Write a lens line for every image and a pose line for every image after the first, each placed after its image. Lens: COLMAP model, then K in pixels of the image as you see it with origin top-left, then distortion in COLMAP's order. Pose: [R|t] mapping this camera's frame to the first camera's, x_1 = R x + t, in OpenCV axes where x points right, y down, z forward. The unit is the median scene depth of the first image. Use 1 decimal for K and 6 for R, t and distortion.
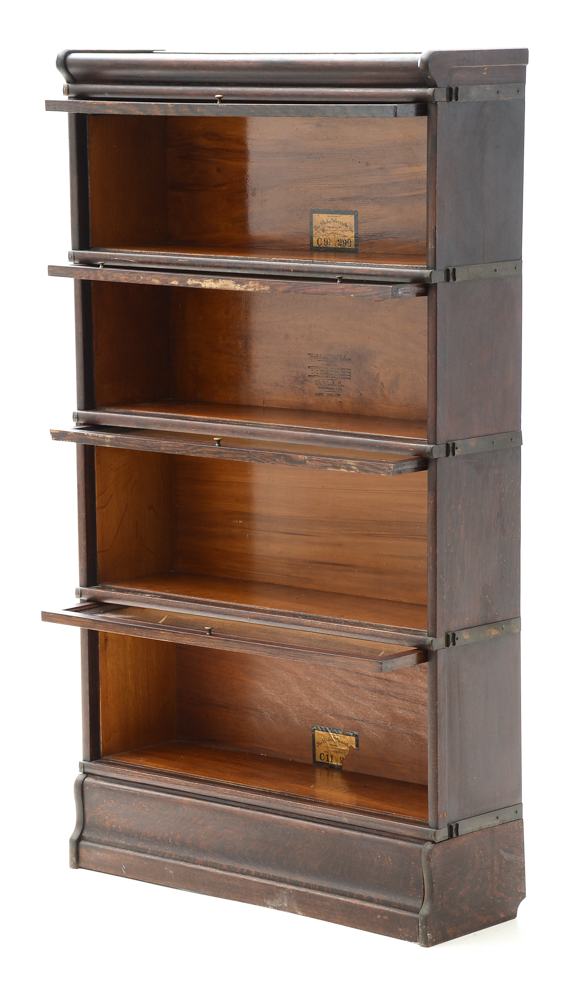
lens RADIAL K [[3339.2, 0, 290.1], [0, 3339.2, 517.6], [0, 0, 1]] dist [1.410510, -0.249991]
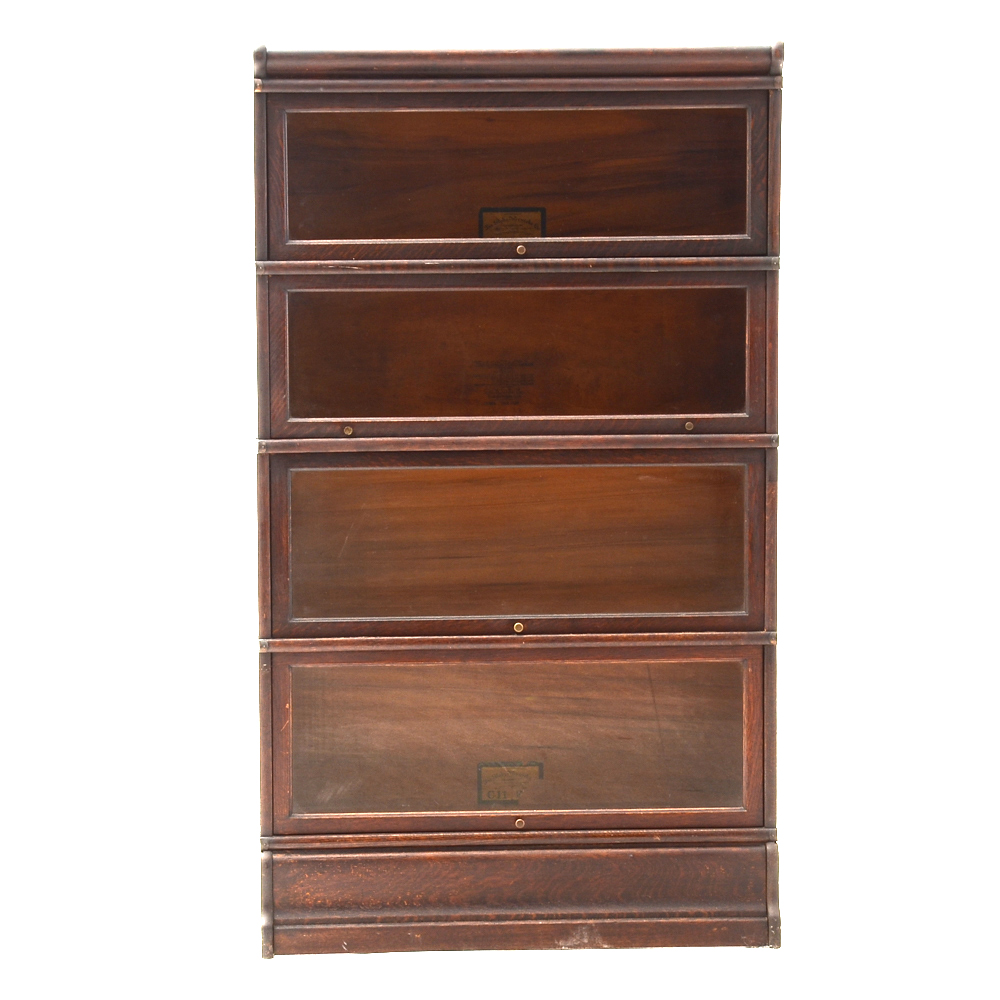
lens RADIAL K [[4041.6, 0, 500.0], [0, 4041.6, 500.0], [0, 0, 1]] dist [0.779052, 3.058085]
pose [[0.702948, -0.071284, 0.707660, -0.797457], [0.100444, 0.994943, 0.000448, -0.010451], [-0.704114, 0.070765, 0.706553, 0.205524]]
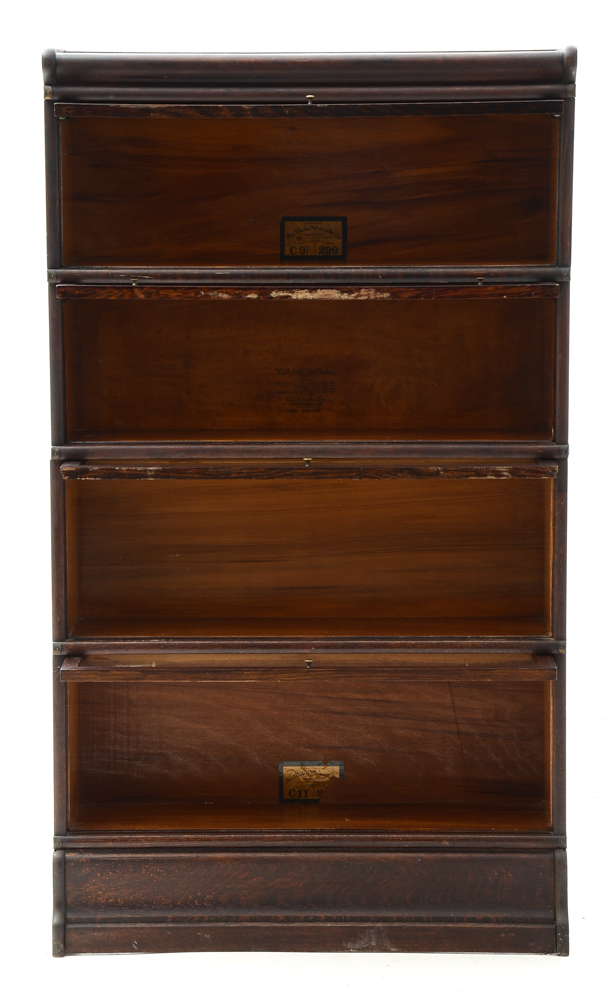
lens RADIAL K [[3481.4, 0, 305.6], [0, 3481.4, 525.5], [0, 0, 1]] dist [1.193258, -0.559892]
pose [[0.756804, -0.079071, 0.648842, -0.639764], [0.090658, 0.995760, 0.015605, -0.019696], [-0.647324, 0.047013, 0.760763, 0.248702]]
